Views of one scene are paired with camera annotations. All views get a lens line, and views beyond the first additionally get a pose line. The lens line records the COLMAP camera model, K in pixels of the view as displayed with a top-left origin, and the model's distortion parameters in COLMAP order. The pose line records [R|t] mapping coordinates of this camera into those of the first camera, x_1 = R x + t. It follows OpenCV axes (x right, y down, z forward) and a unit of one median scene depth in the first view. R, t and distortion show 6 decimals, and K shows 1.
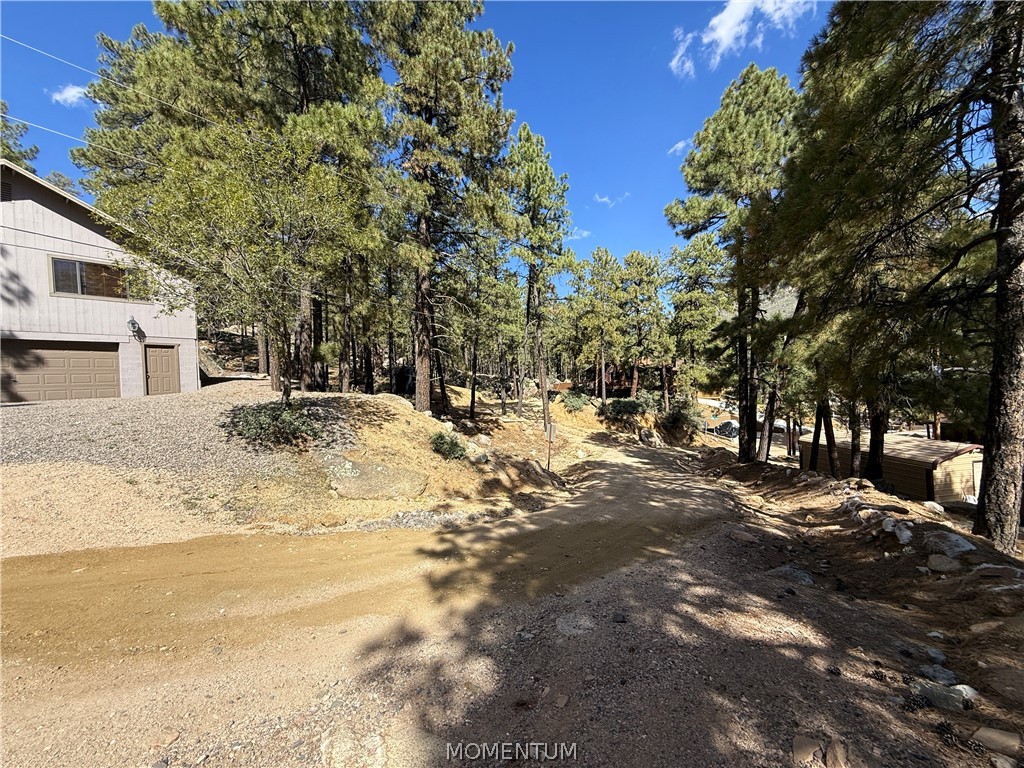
lens RADIAL K [[410.9, 0, 512.2], [0, 410.9, 380.2], [0, 0, 1]] dist [-0.001108, -0.000170]
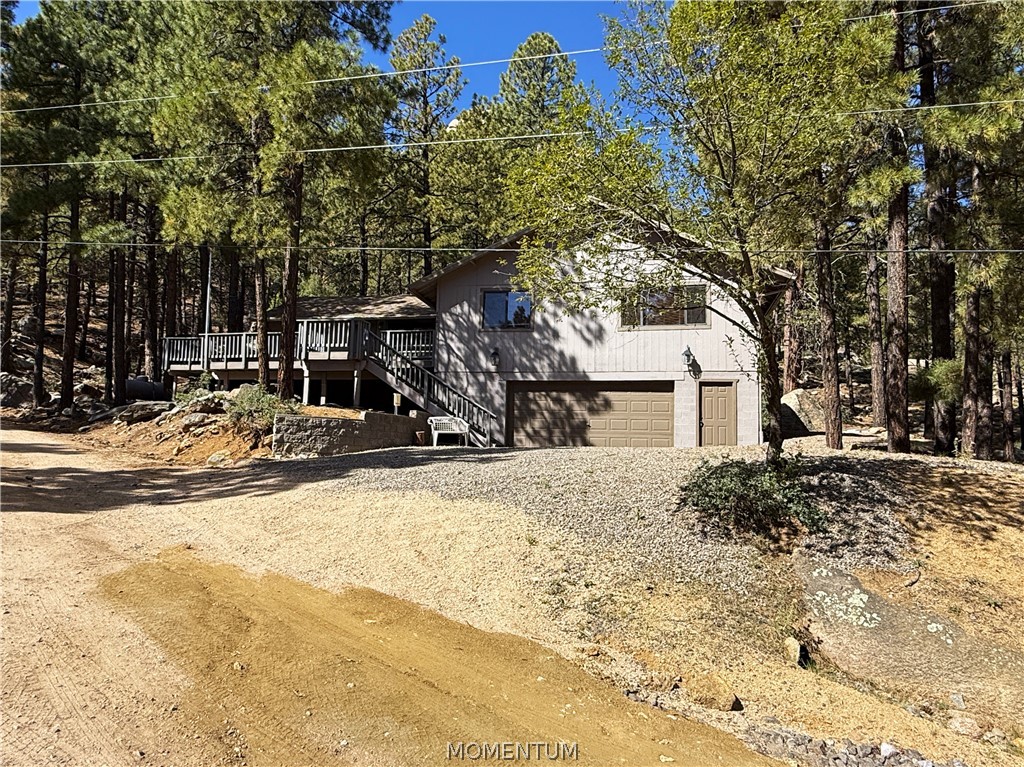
lens RADIAL K [[663.1, 0, 513.1], [0, 663.1, 385.2], [0, 0, 1]] dist [-0.006240, -0.000149]
pose [[0.401564, -0.050054, -0.914462, 0.115814], [-0.040997, 0.996522, -0.072549, 0.030519], [0.914913, 0.066624, 0.398115, 0.277040]]
